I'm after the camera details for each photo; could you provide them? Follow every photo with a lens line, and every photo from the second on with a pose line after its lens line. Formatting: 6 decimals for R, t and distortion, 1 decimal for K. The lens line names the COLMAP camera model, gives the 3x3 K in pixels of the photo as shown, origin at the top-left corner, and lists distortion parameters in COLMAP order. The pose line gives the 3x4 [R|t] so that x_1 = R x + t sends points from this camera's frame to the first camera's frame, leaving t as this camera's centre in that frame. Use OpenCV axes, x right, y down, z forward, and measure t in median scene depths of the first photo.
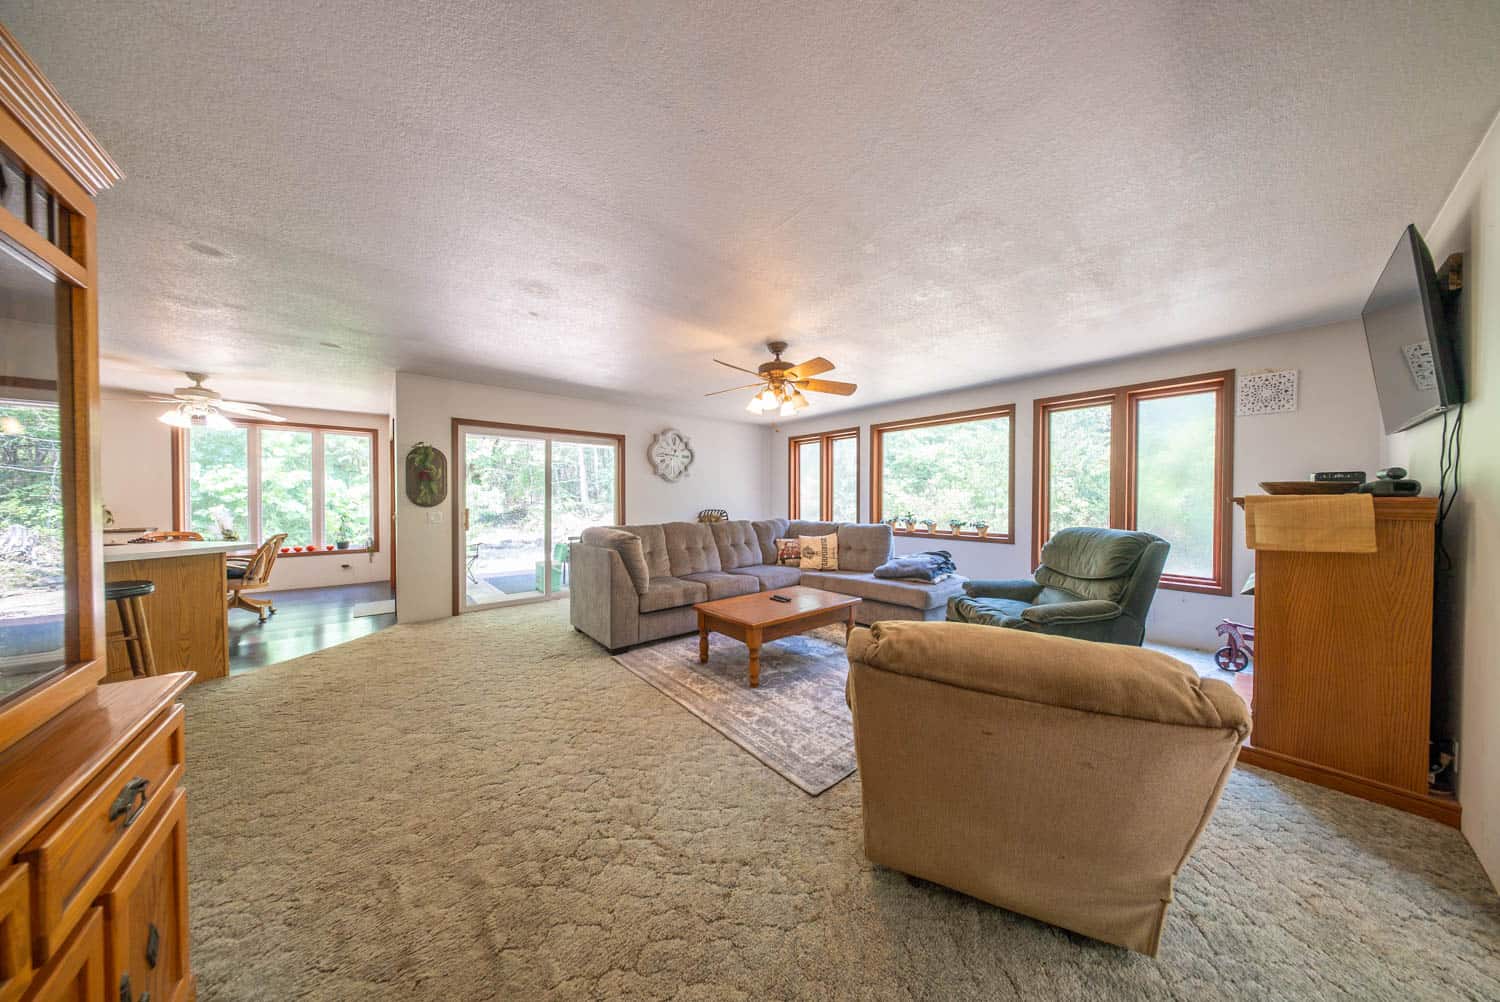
lens RADIAL K [[444.8, 0, 748.1], [0, 444.8, 503.1], [0, 0, 1]] dist [0.001339, -0.000058]
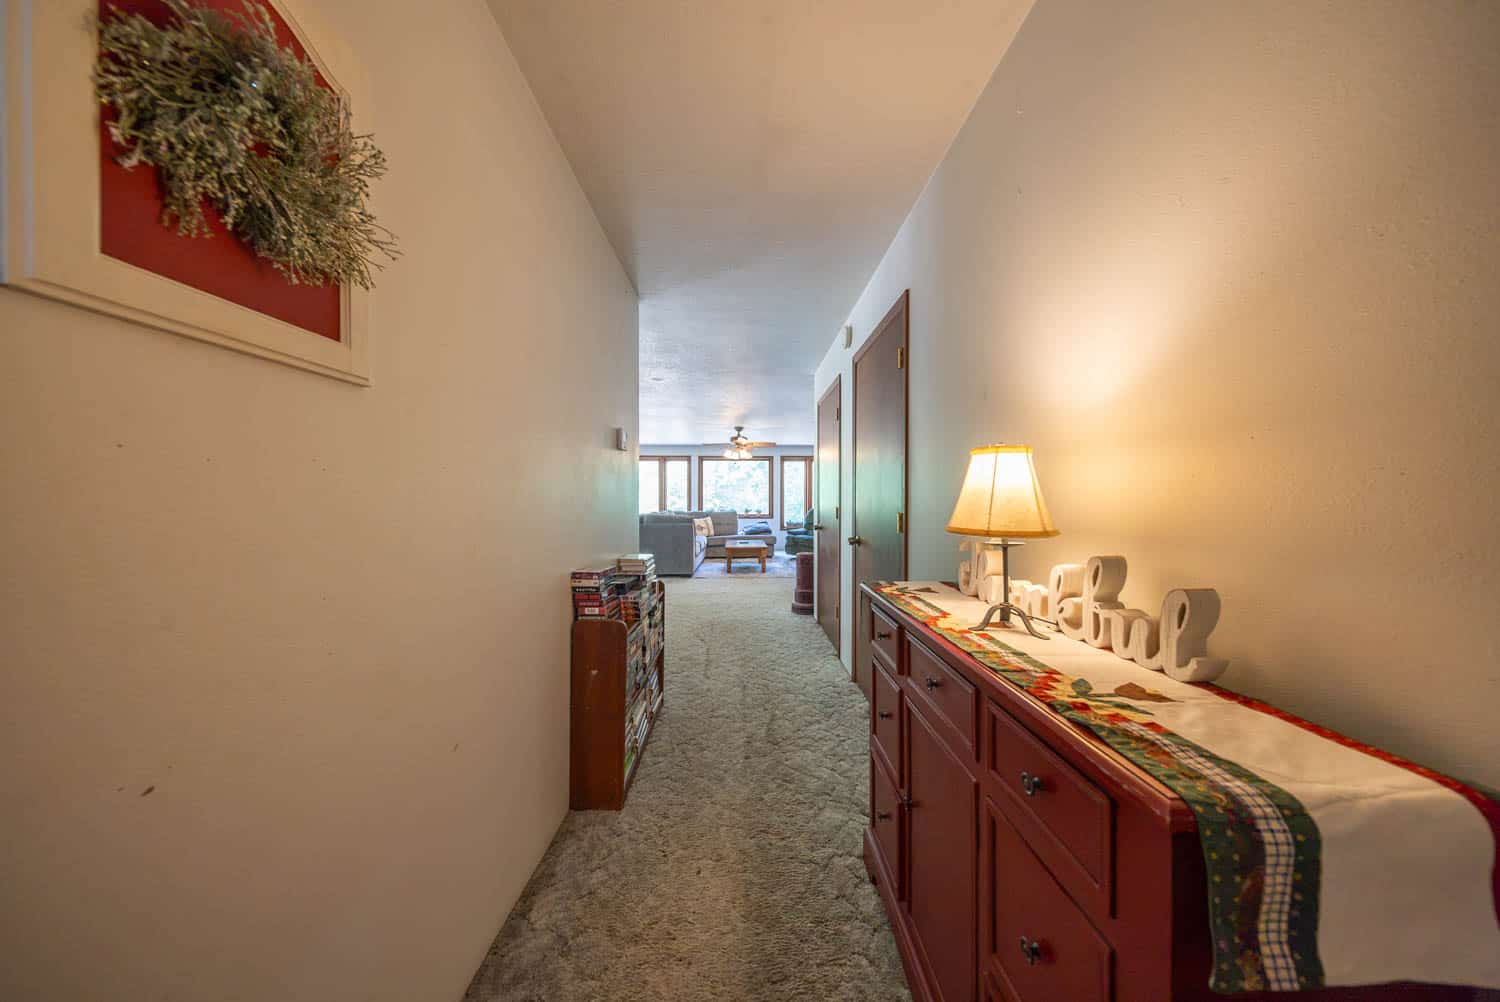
lens RADIAL K [[444.8, 0, 752.1], [0, 444.8, 500.3], [0, 0, 1]] dist [0.001339, -0.000058]
pose [[0.623131, -0.000688, 0.782117, -1.429629], [0.006271, 0.999972, -0.004116, 0.011657], [-0.782093, 0.007469, 0.623118, -0.361665]]
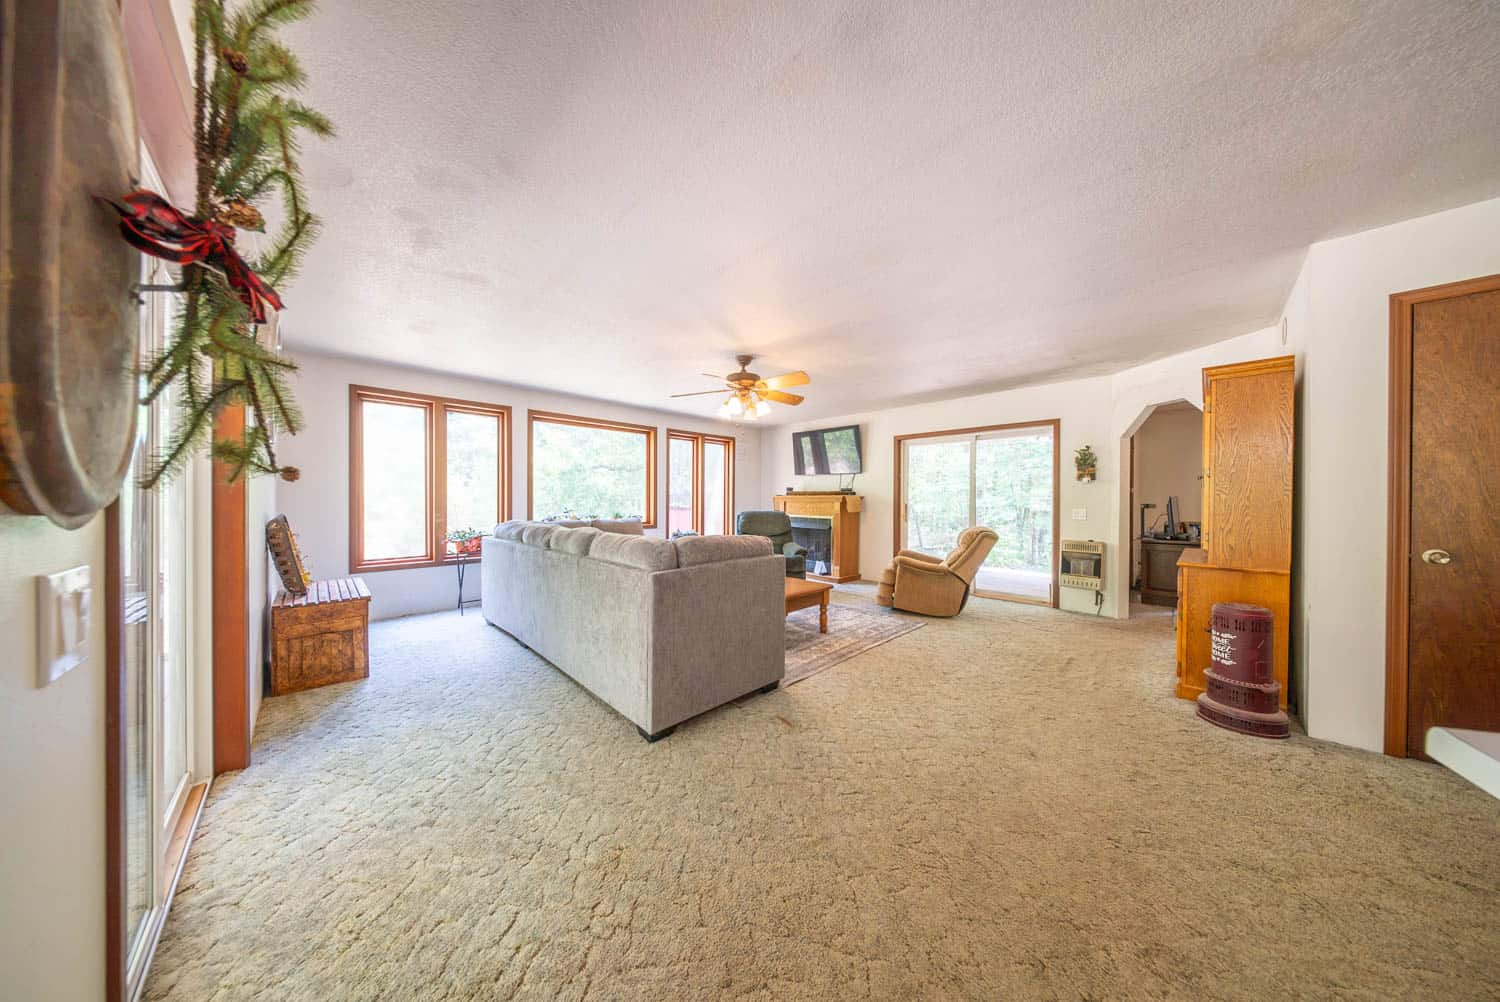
lens RADIAL K [[444.8, 0, 747.1], [0, 444.8, 503.5], [0, 0, 1]] dist [0.001339, -0.000058]
pose [[-0.086747, -0.007075, 0.996205, -0.946454], [0.005141, 0.999958, 0.007550, 0.006528], [-0.996217, 0.005777, -0.086707, 0.974855]]
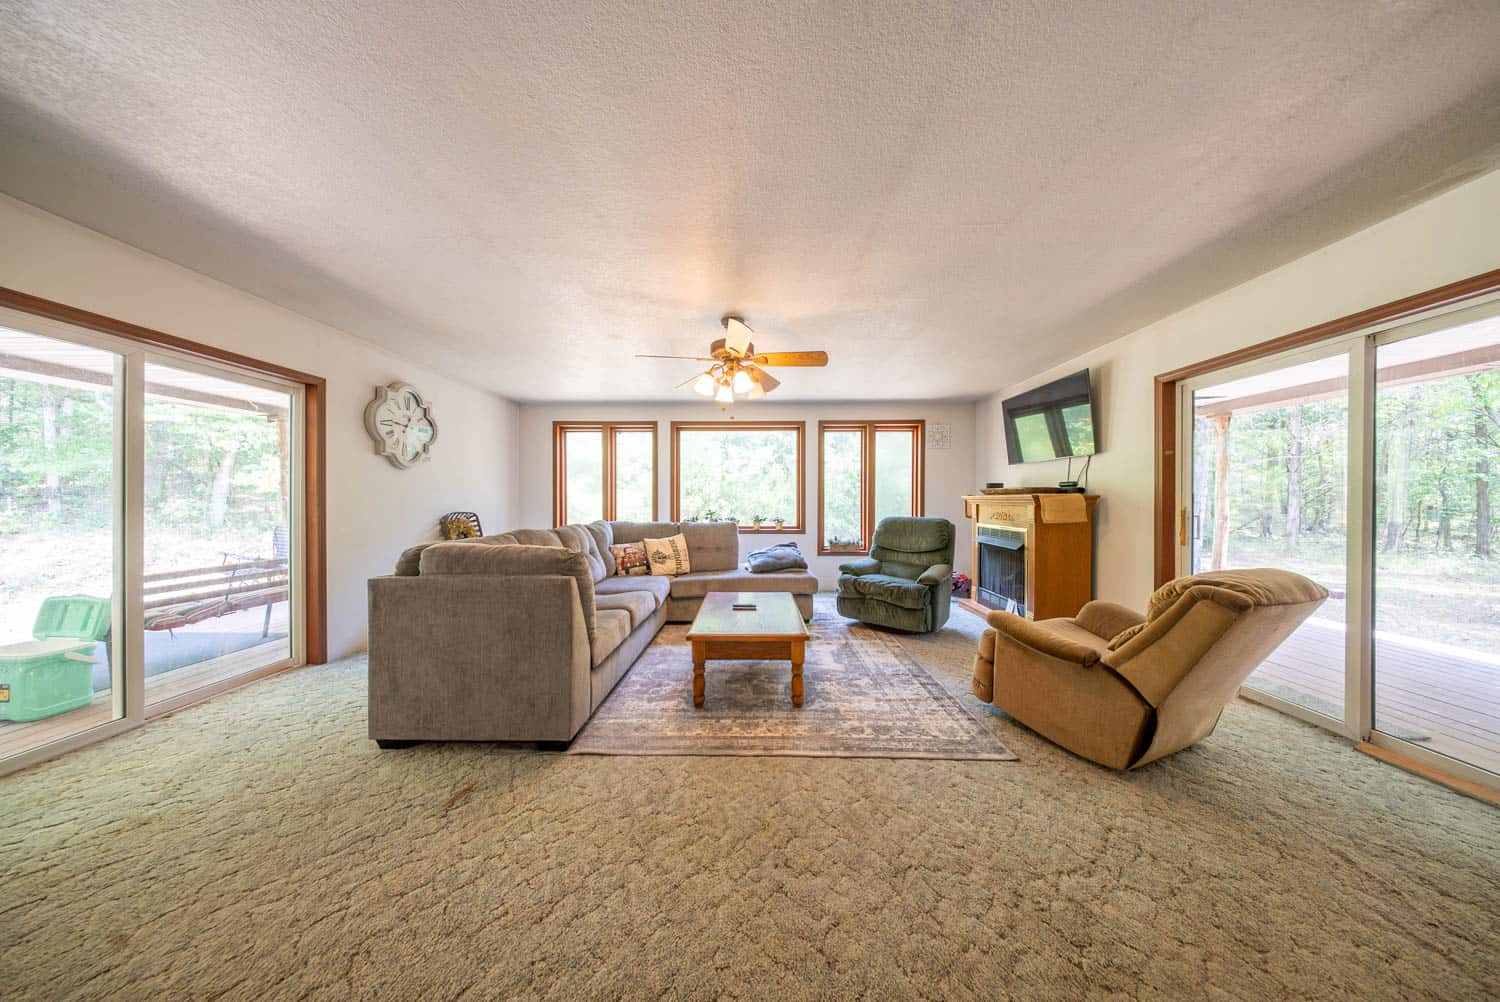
lens RADIAL K [[444.8, 0, 751.7], [0, 444.8, 501.4], [0, 0, 1]] dist [0.001339, -0.000058]
pose [[0.653559, -0.000569, 0.756876, -0.516928], [0.006328, 0.999969, -0.004712, 0.007560], [-0.756849, 0.007869, 0.653542, 0.355779]]
